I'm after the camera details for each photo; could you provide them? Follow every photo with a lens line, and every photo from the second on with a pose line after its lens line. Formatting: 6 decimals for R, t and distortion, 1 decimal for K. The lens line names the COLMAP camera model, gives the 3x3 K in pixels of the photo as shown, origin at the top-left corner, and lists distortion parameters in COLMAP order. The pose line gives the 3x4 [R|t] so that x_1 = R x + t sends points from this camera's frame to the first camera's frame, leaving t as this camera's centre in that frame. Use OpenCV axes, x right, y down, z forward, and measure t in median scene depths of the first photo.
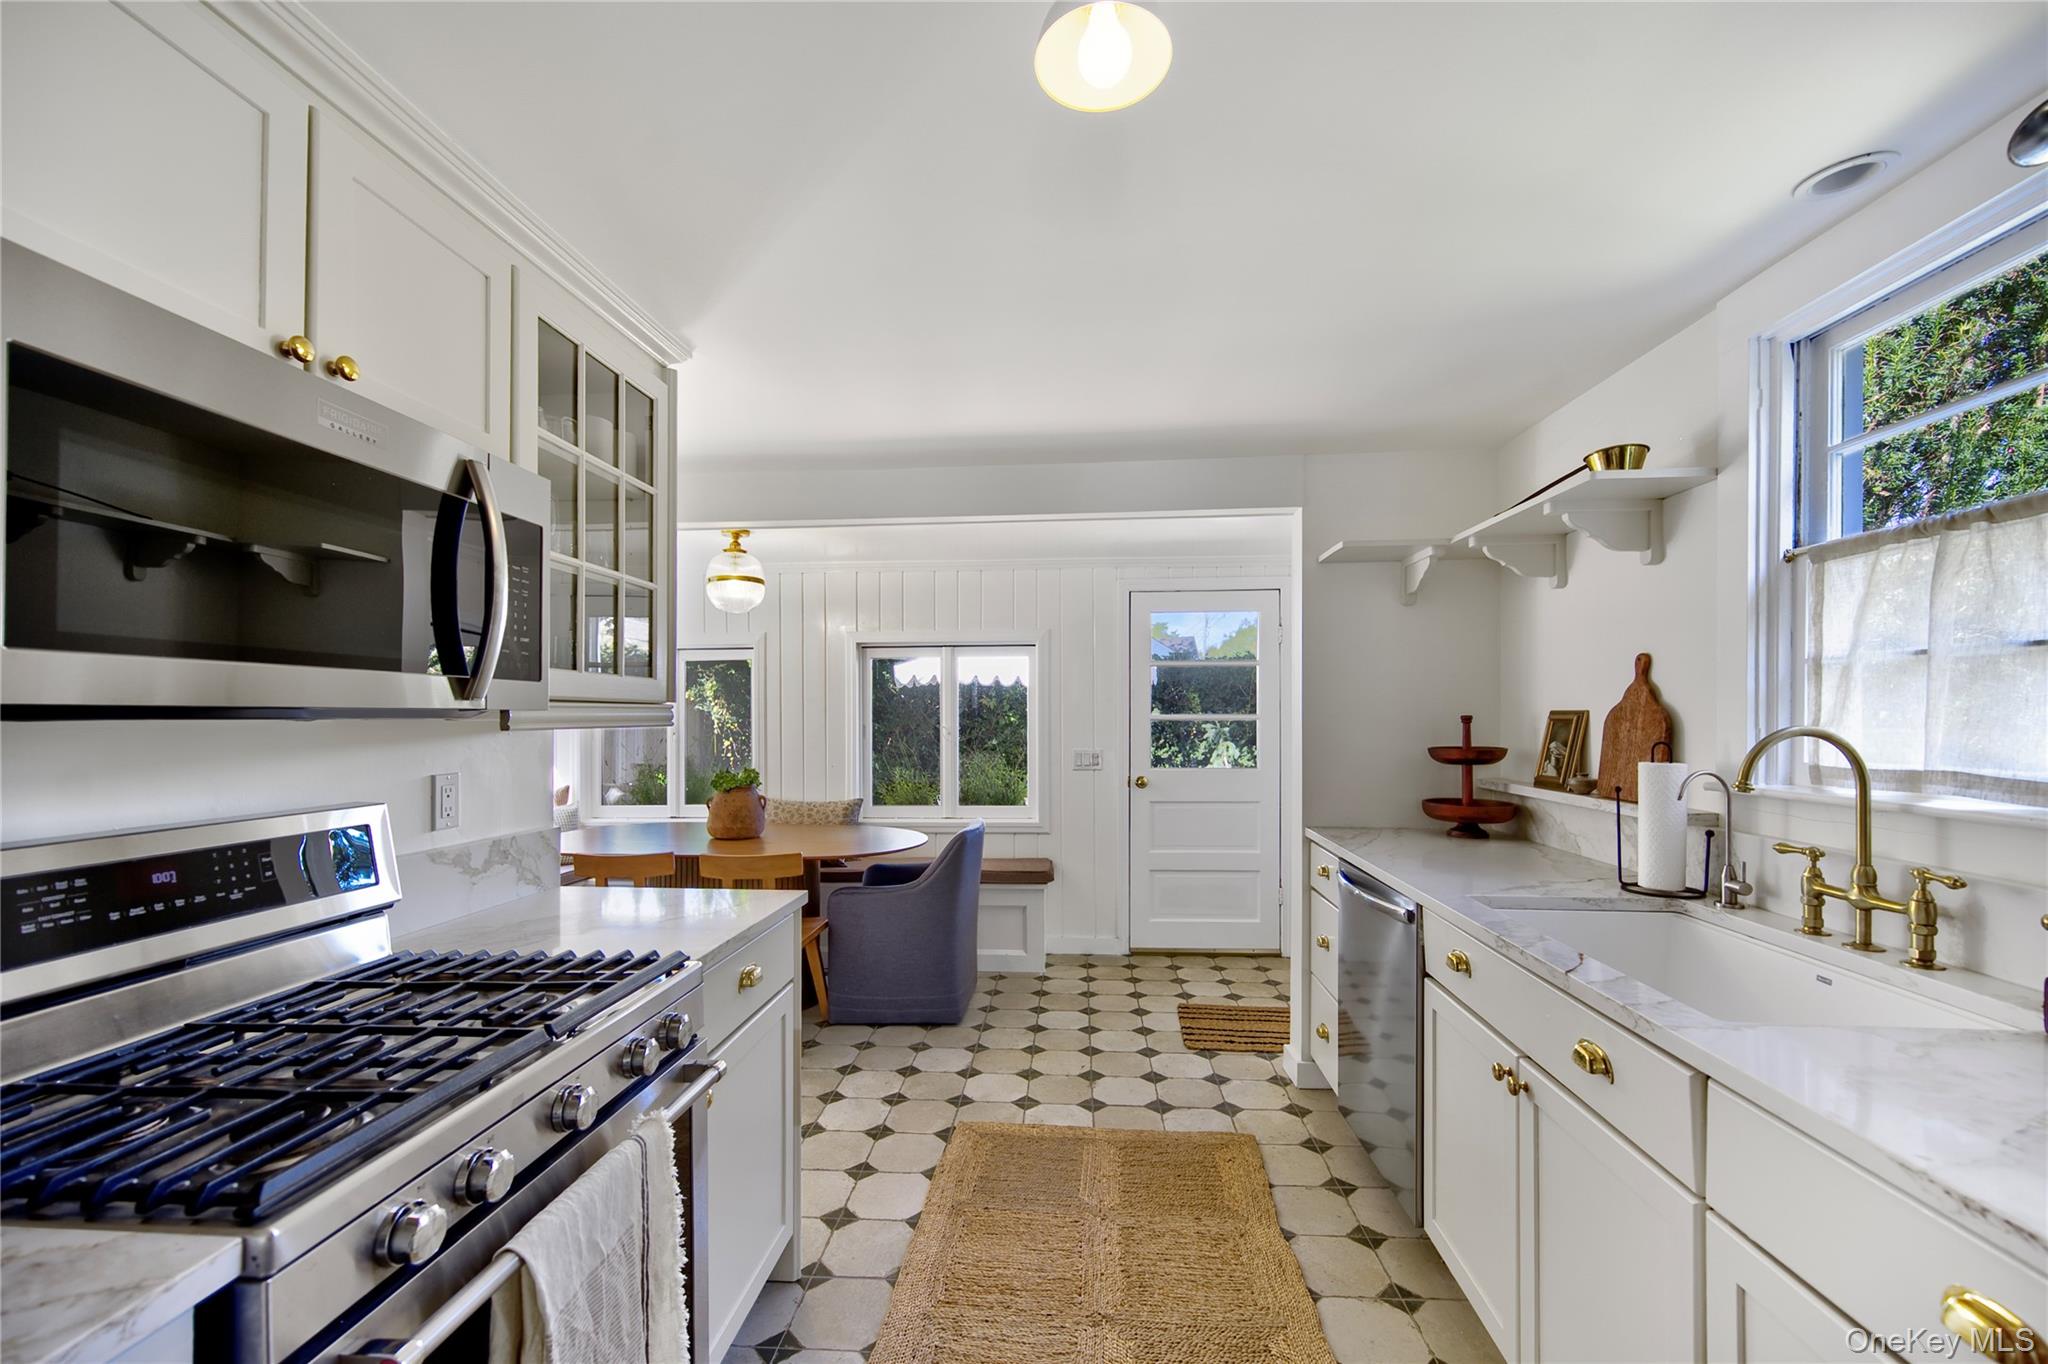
lens RADIAL K [[863.3, 0, 1024.1], [0, 863.3, 691.1], [0, 0, 1]] dist [0.008322, -0.003852]
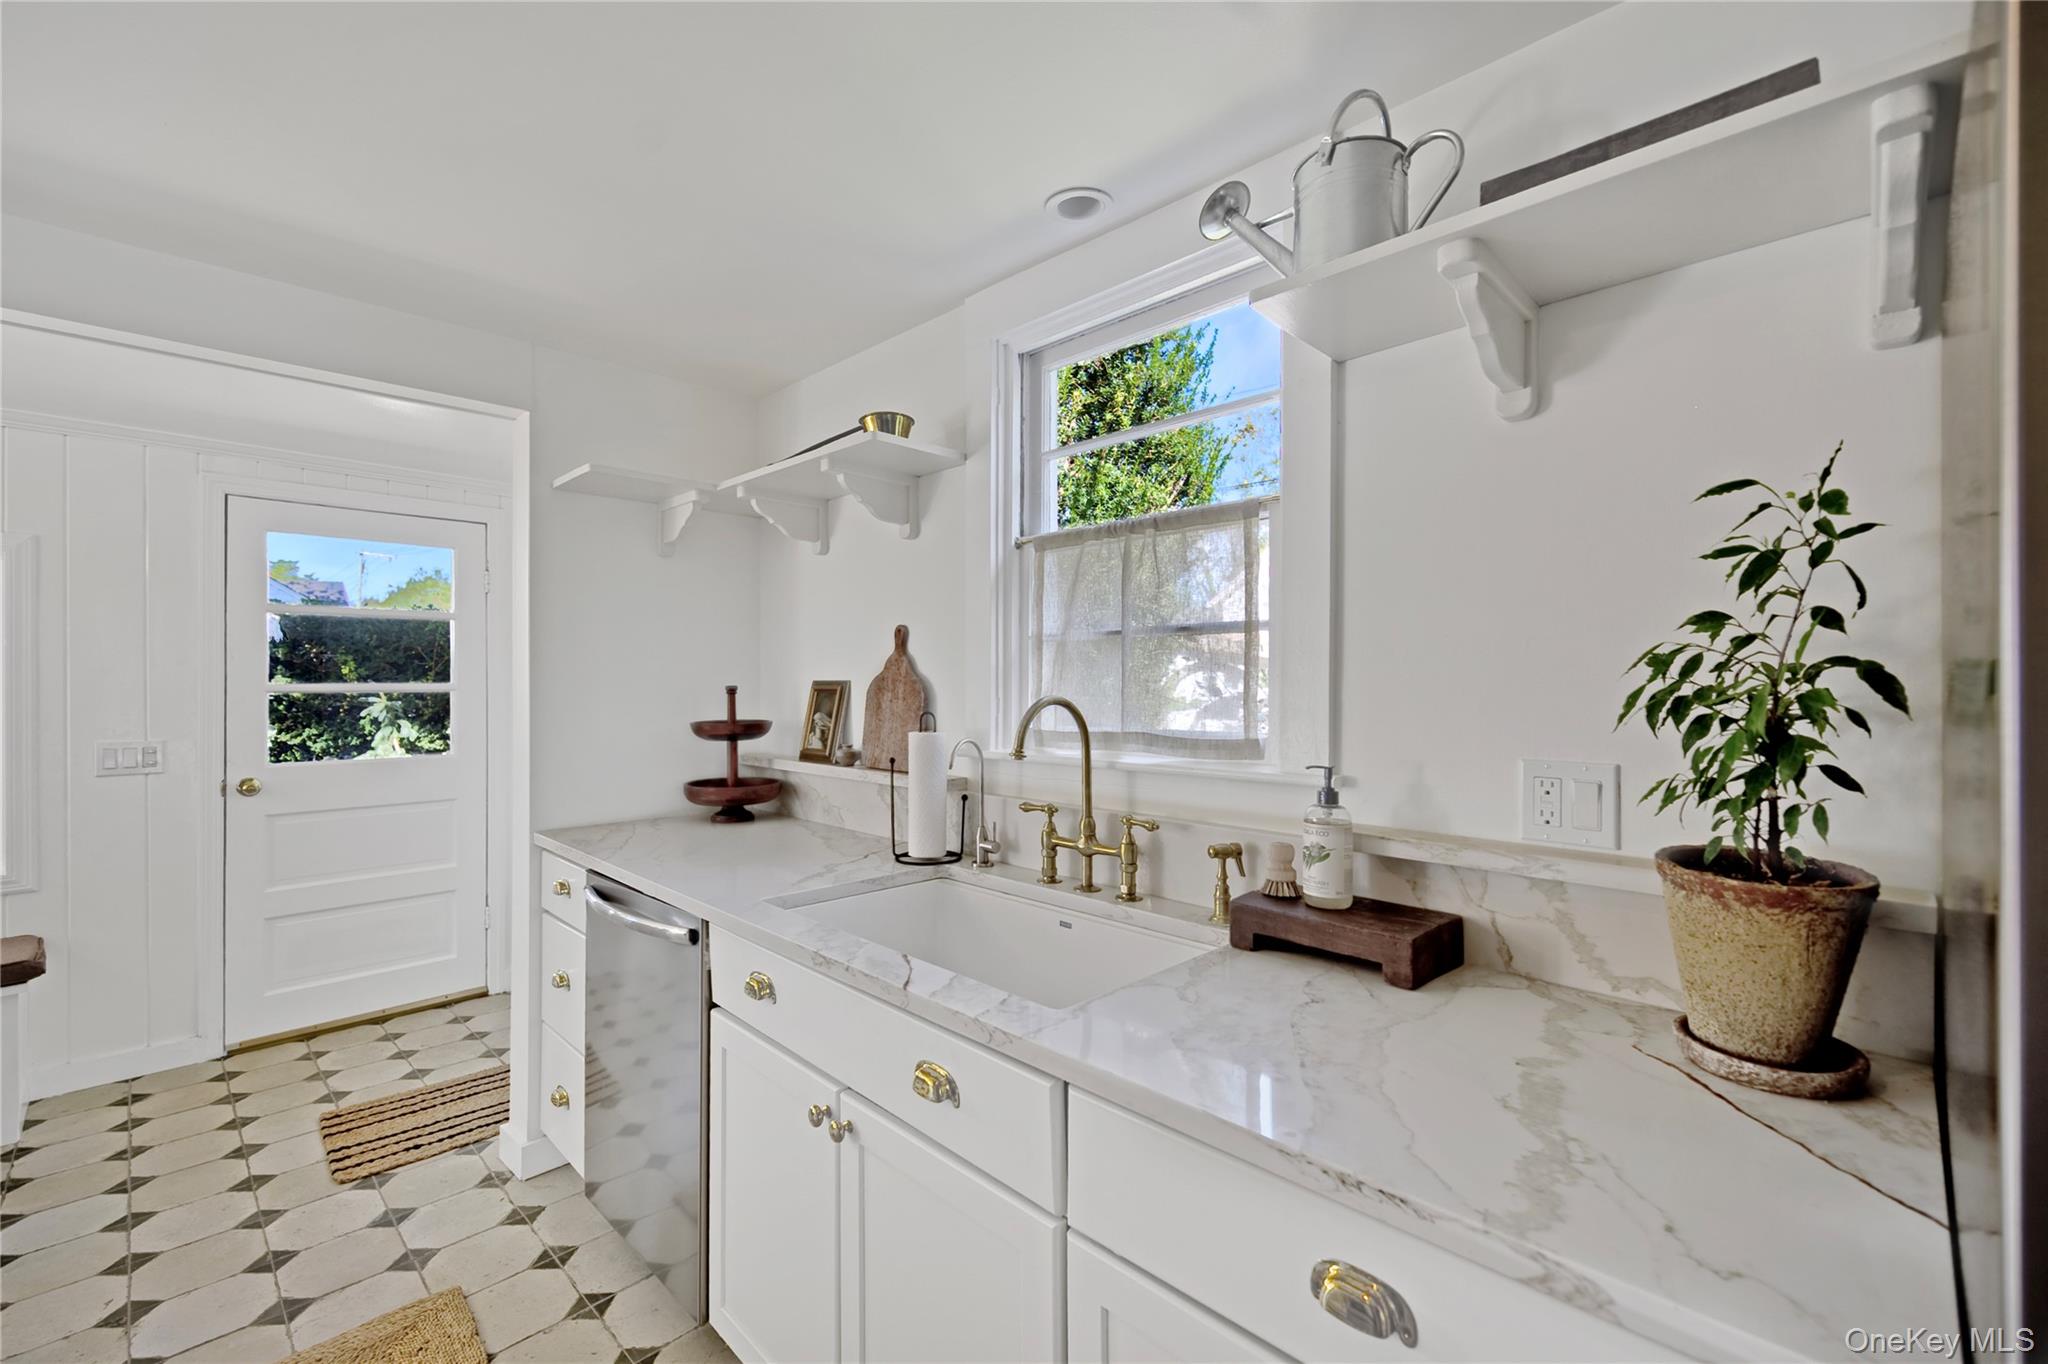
lens RADIAL K [[863.3, 0, 1024.1], [0, 863.3, 691.1], [0, 0, 1]] dist [0.008322, -0.003852]
pose [[0.651469, -0.004263, 0.758663, 0.034592], [-0.021988, 0.999458, 0.024497, 0.006064], [-0.758357, -0.032640, 0.651022, 0.218565]]
